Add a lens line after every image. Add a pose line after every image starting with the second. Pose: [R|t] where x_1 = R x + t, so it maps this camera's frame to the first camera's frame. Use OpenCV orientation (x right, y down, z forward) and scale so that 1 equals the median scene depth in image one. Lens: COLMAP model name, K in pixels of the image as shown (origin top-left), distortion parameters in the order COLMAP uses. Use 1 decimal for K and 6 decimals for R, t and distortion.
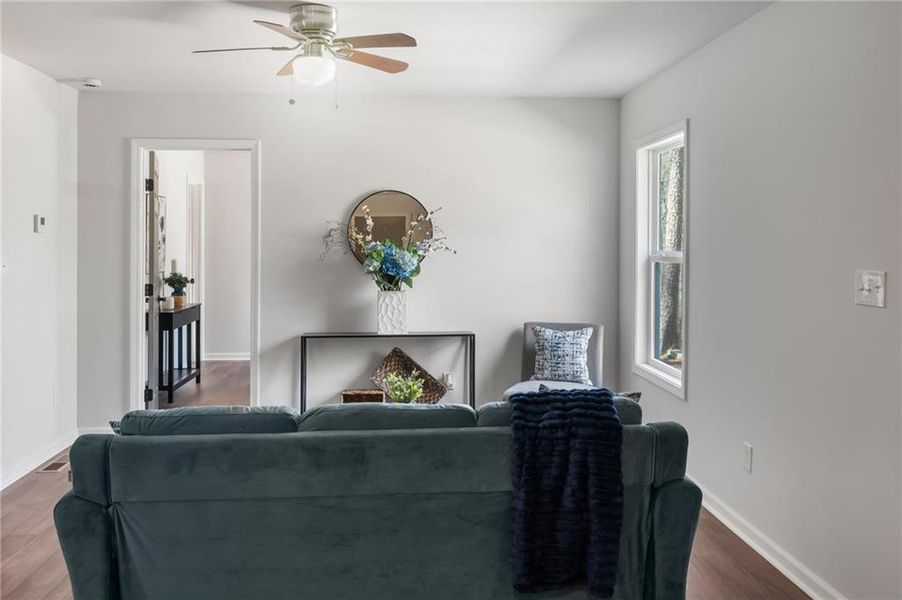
lens RADIAL K [[759.8, 0, 470.8], [0, 759.8, 248.9], [0, 0, 1]] dist [0.004755, 0.005626]
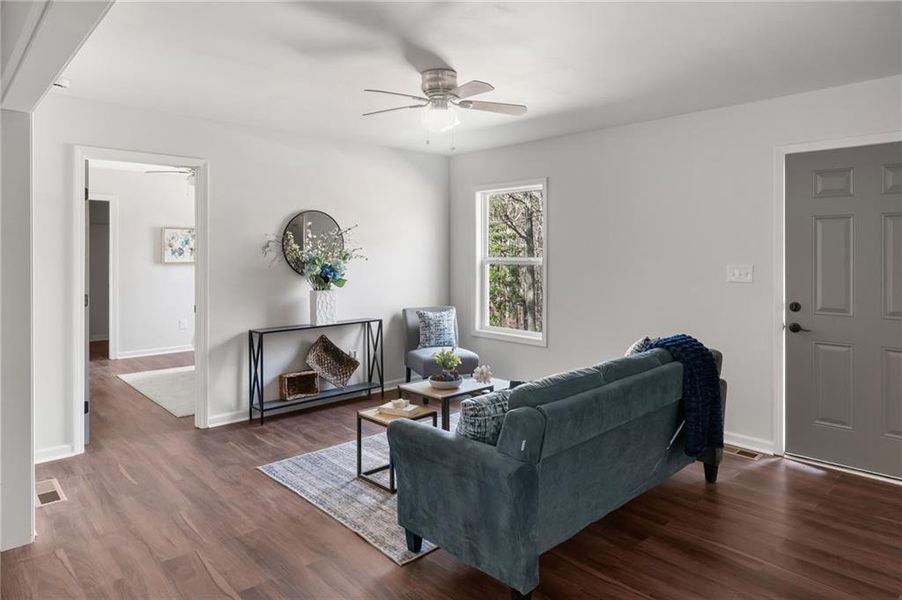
lens RADIAL K [[527.0, 0, 466.2], [0, 527.0, 253.3], [0, 0, 1]] dist [-0.003814, -0.000823]
pose [[0.793438, -0.002972, 0.608644, -0.457244], [0.006473, 0.999973, -0.003555, -0.001257], [-0.608617, 0.006760, 0.793435, 0.165850]]
